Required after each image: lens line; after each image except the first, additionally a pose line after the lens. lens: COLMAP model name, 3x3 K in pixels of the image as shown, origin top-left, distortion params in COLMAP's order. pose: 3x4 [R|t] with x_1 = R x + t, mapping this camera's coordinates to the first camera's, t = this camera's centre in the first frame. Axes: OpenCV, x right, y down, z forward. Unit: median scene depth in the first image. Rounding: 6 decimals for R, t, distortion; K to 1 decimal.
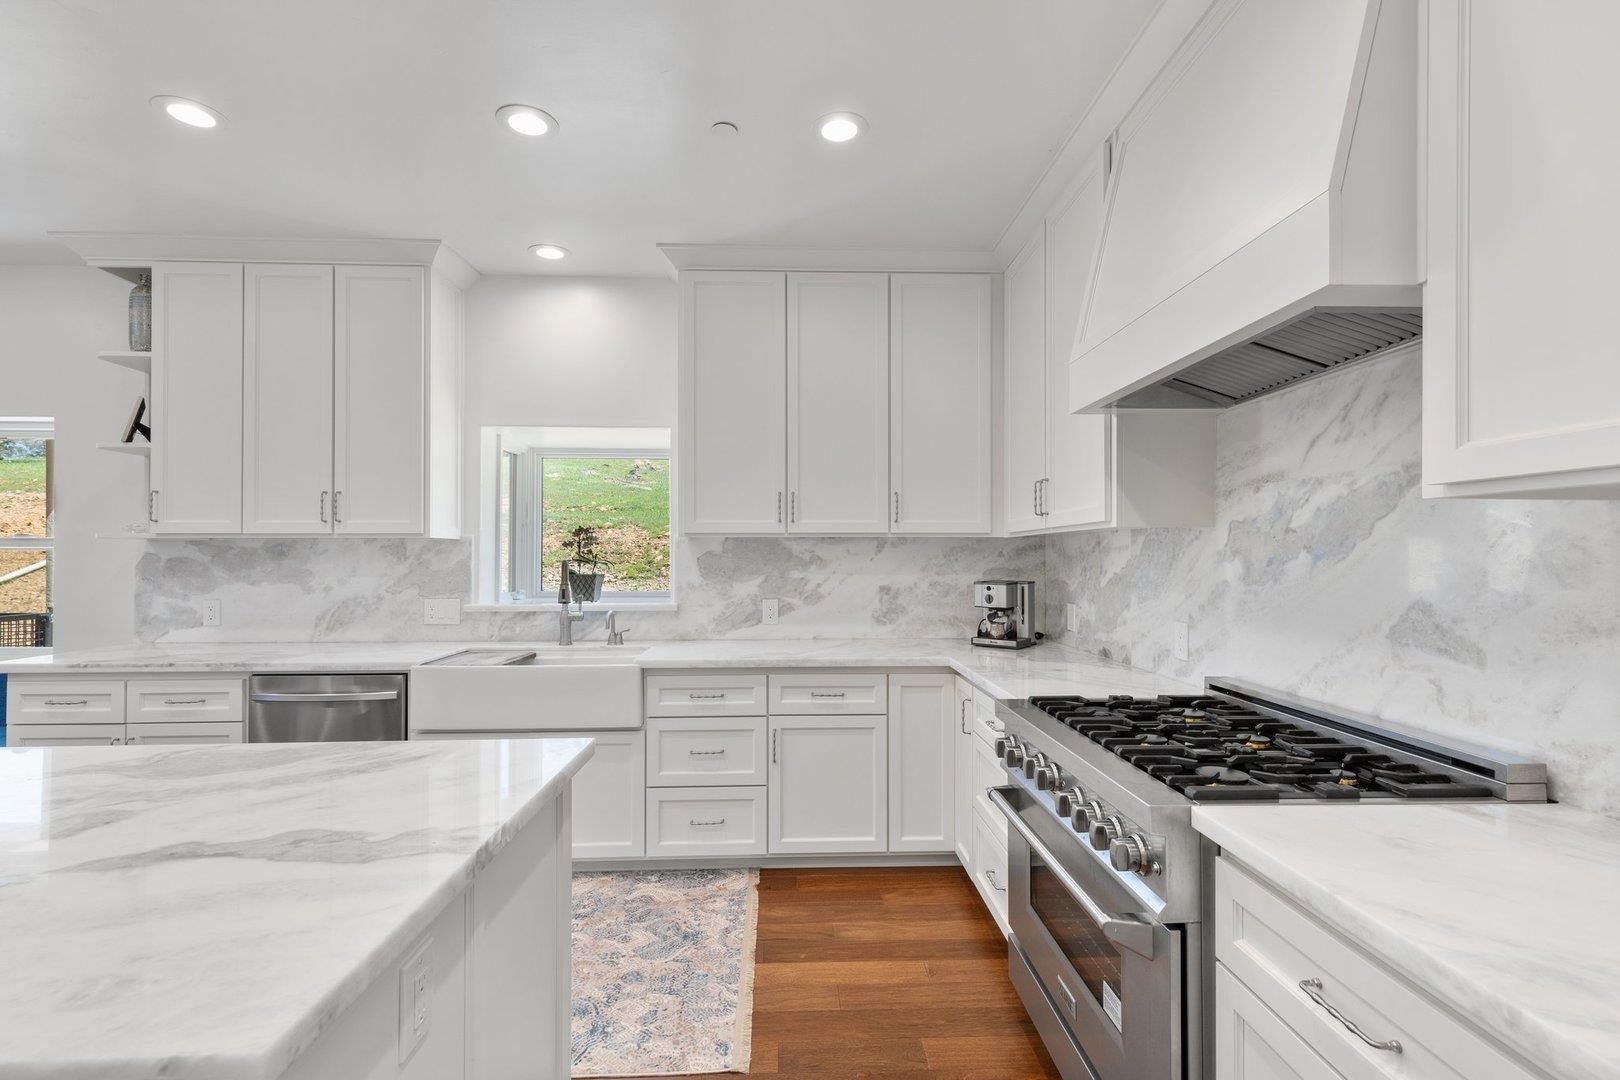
lens RADIAL K [[727.2, 0, 814.0], [0, 727.2, 553.3], [0, 0, 1]] dist [0.002847, -0.000015]
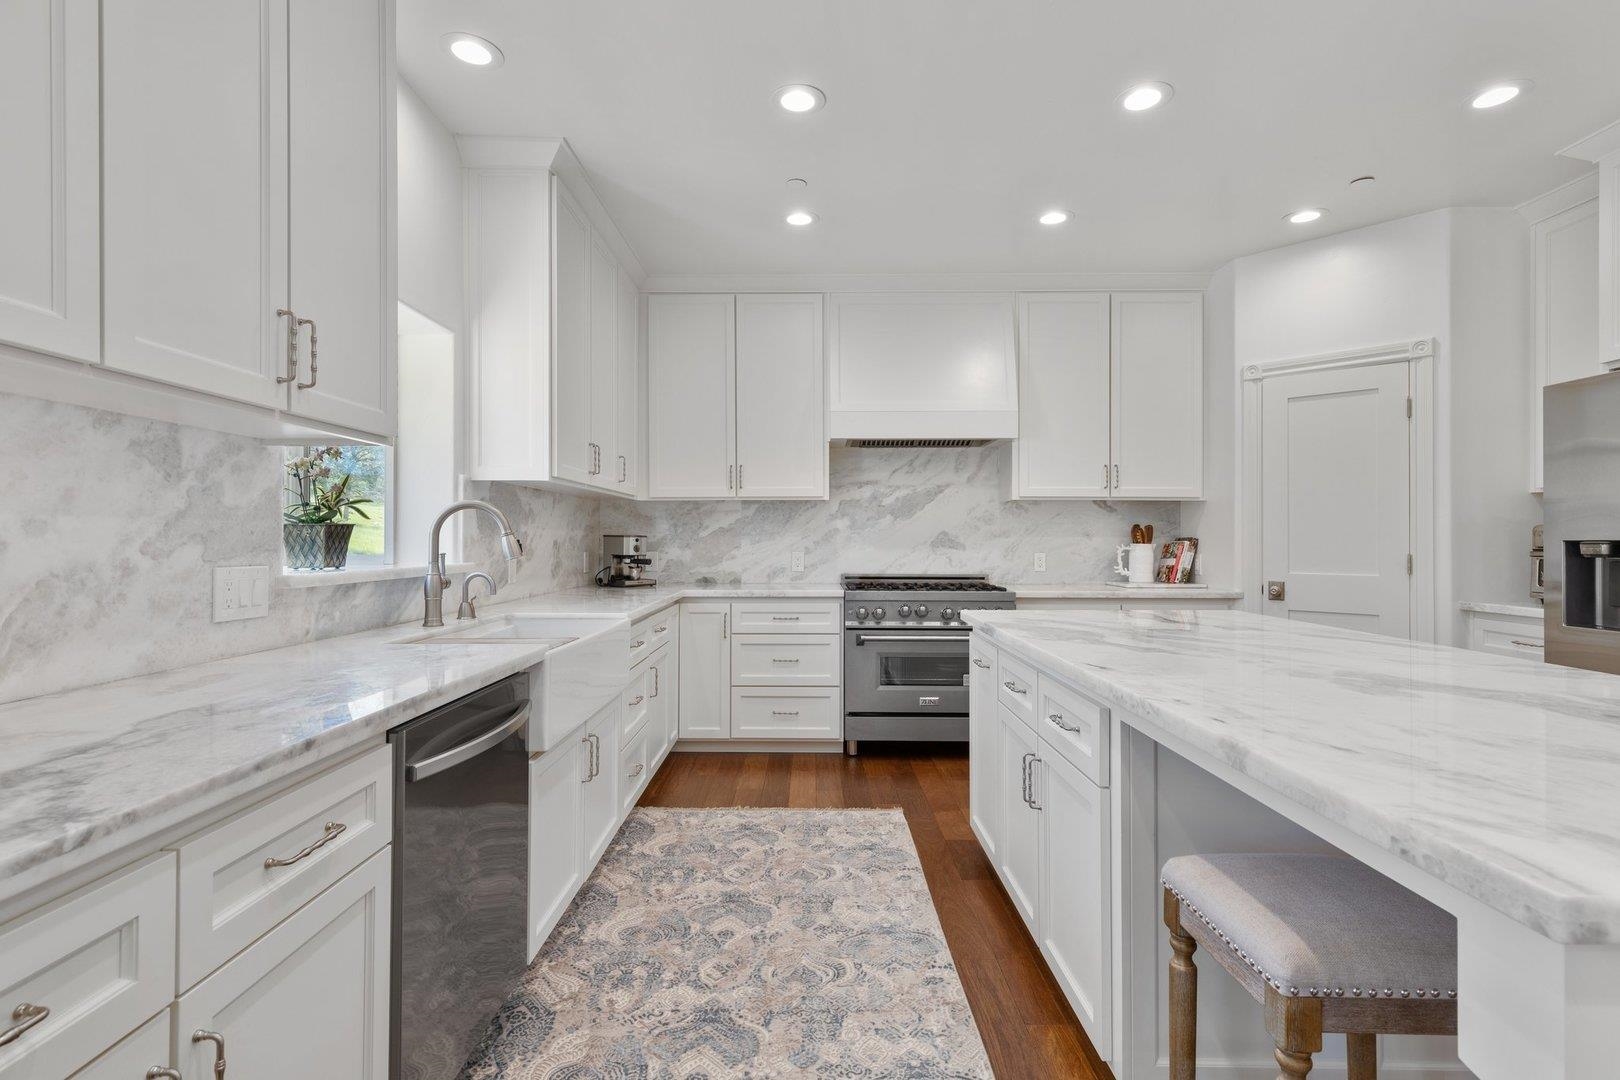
lens RADIAL K [[762.0, 0, 804.1], [0, 762.0, 538.8], [0, 0, 1]] dist [0.003311, -0.000025]
pose [[0.049812, 0.002318, 0.998756, -1.467026], [-0.003088, 0.999993, -0.002167, 0.065547], [-0.998754, -0.002977, 0.049819, 0.889294]]
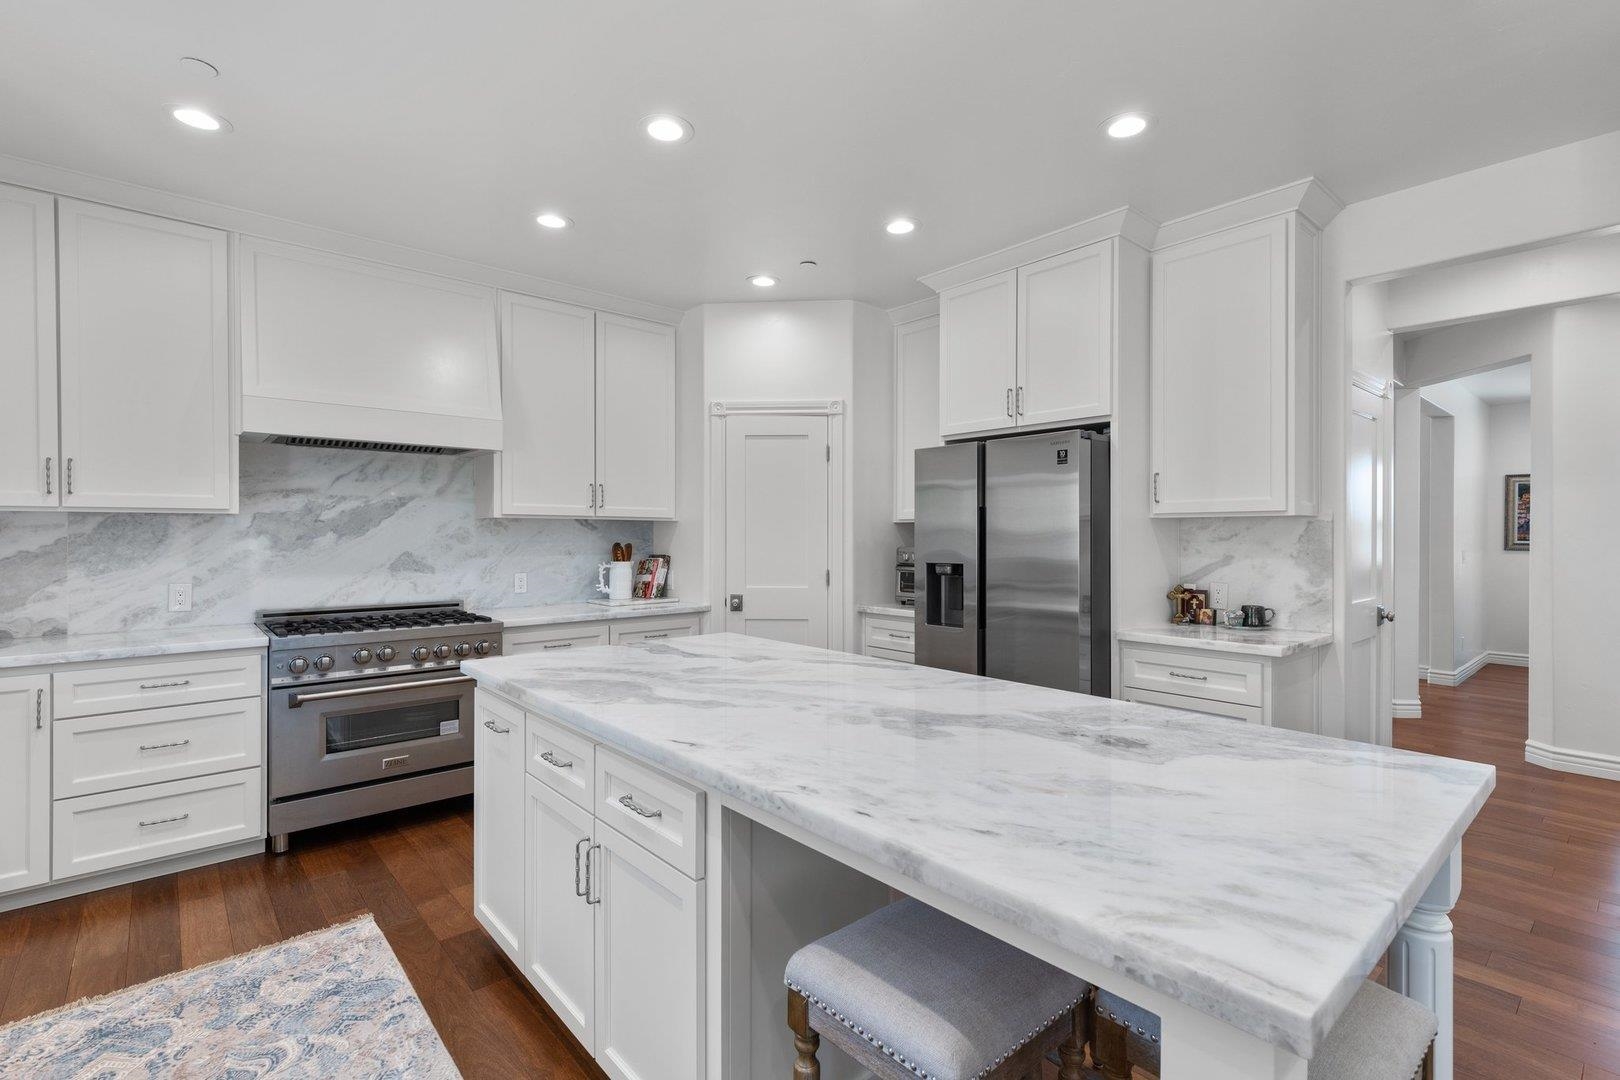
lens RADIAL K [[743.1, 0, 810.0], [0, 743.1, 540.0], [0, 0, 1]] dist [0.008077, -0.001111]
pose [[-0.627193, -0.002427, 0.778860, -1.303215], [-0.001535, 0.999997, 0.001879, 0.009857], [-0.778862, -0.000017, -0.627195, 0.962183]]
